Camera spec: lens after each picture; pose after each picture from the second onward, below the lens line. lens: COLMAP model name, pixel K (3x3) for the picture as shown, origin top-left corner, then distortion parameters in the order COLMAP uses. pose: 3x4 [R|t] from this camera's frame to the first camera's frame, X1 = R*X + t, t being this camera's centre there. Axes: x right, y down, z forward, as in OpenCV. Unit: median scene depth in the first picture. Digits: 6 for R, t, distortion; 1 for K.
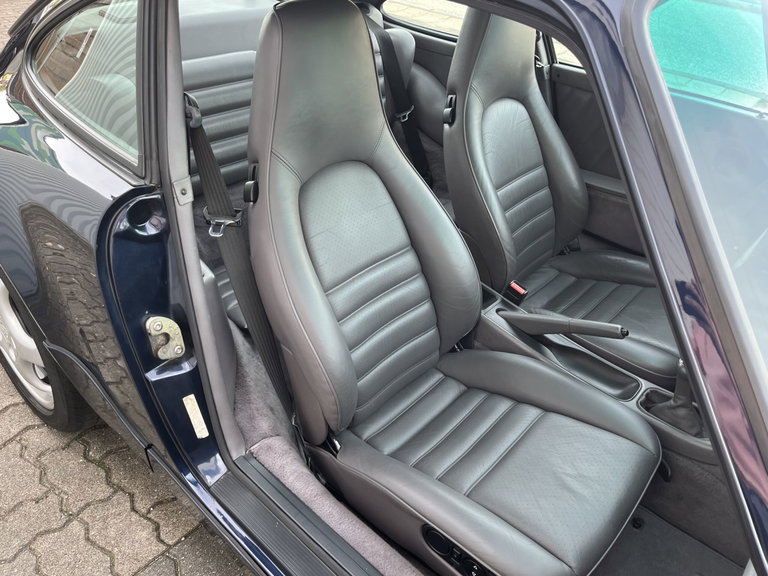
lens RADIAL K [[595.2, 0, 387.9], [0, 595.2, 290.8], [0, 0, 1]] dist [0.031901, -0.054374]
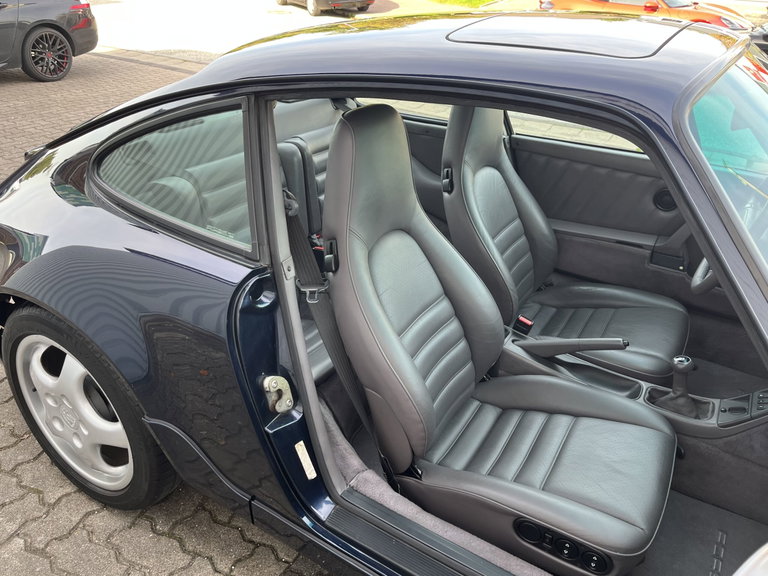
lens RADIAL K [[591.9, 0, 384.0], [0, 591.9, 288.0], [0, 0, 1]] dist [0.041262, -0.073195]
pose [[0.983250, -0.114411, 0.141876, -0.234962], [0.128718, 0.987013, -0.096112, 0.009383], [-0.129038, 0.112764, 0.985207, -0.146512]]
